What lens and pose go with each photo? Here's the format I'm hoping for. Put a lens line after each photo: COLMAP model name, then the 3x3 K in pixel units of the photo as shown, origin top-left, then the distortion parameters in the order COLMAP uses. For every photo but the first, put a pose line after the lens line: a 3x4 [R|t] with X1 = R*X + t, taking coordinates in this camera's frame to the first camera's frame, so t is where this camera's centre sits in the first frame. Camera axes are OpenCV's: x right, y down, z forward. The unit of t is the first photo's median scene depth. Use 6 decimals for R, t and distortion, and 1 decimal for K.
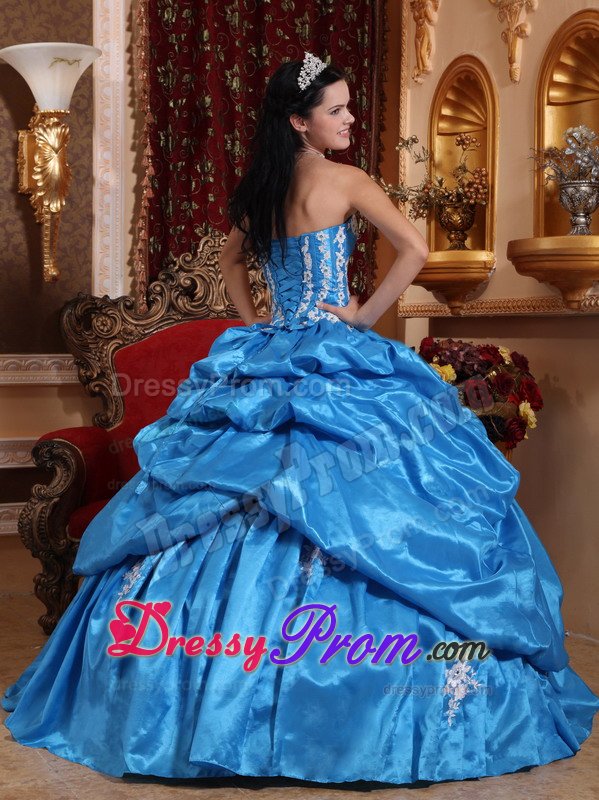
lens RADIAL K [[1486.4, 0, 294.6], [0, 1486.4, 398.5], [0, 0, 1]] dist [0.045489, 0.145274]
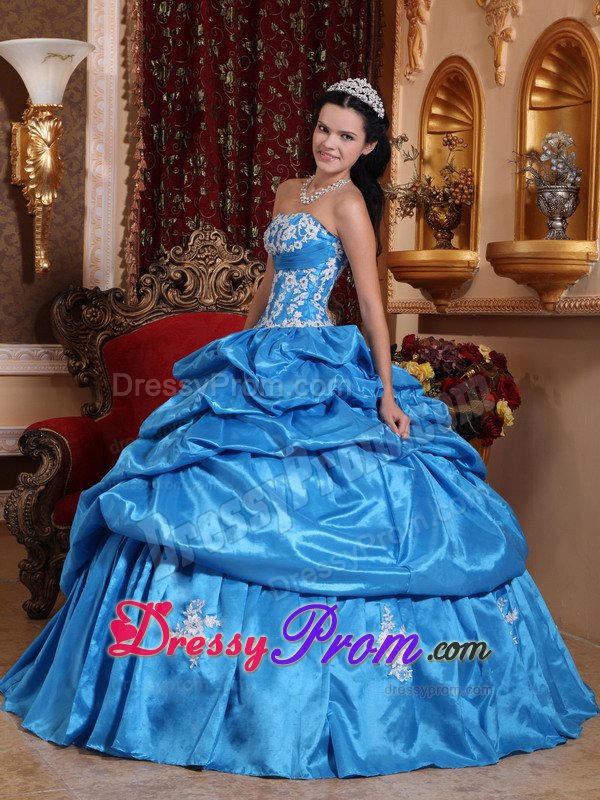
lens RADIAL K [[1618.4, 0, 310.9], [0, 1618.4, 399.5], [0, 0, 1]] dist [0.036304, 0.476922]
pose [[0.999836, 0.016909, -0.006506, 0.027863], [-0.016857, 0.999826, 0.007960, -0.004381], [0.006639, -0.007849, 0.999947, -0.101431]]
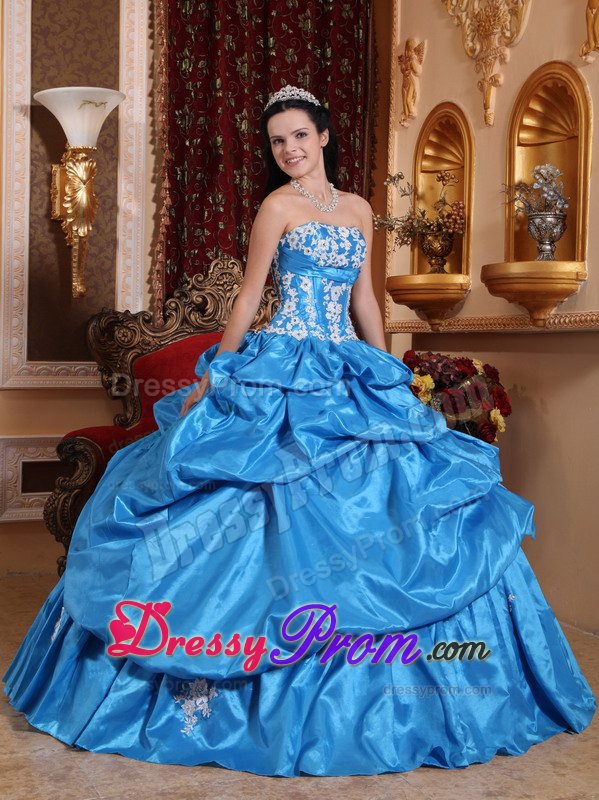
lens RADIAL K [[1243.9, 0, 299.5], [0, 1243.9, 400.0], [0, 0, 1]] dist [-0.003510, 0.072794]
pose [[0.999927, 0.011487, -0.003623, 0.009067], [-0.011493, 0.999933, -0.001611, -0.000872], [0.003604, 0.001652, 0.999992, 0.053318]]
